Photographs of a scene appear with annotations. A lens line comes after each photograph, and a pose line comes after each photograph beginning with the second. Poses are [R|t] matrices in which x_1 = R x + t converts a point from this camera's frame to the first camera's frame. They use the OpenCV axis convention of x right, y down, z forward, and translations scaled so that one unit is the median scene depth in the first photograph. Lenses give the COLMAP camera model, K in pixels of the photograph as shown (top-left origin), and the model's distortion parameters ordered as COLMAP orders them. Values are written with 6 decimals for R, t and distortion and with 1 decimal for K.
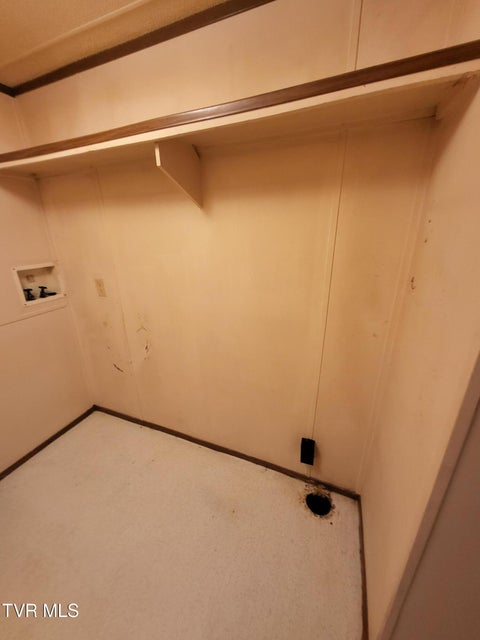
lens RADIAL K [[251.6, 0, 234.1], [0, 251.6, 319.7], [0, 0, 1]] dist [-0.000124, -0.000220]
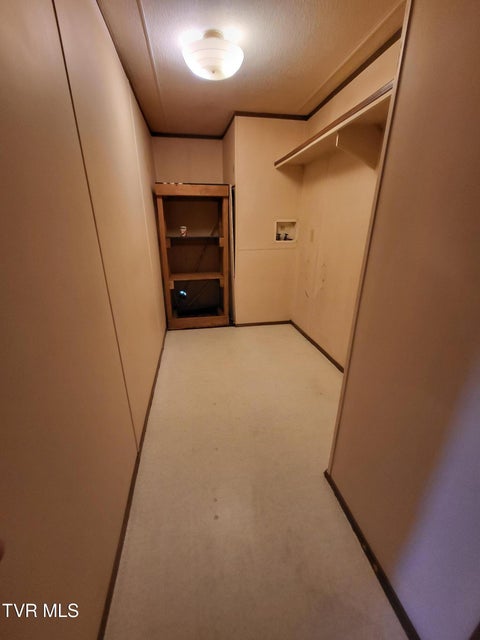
lens RADIAL K [[251.6, 0, 234.1], [0, 251.6, 319.7], [0, 0, 1]] dist [-0.000124, -0.000220]
pose [[0.546317, 0.319266, -0.774343, 0.550140], [-0.291683, 0.939151, 0.181429, 0.210282], [0.785149, 0.126745, 0.606199, -0.234394]]
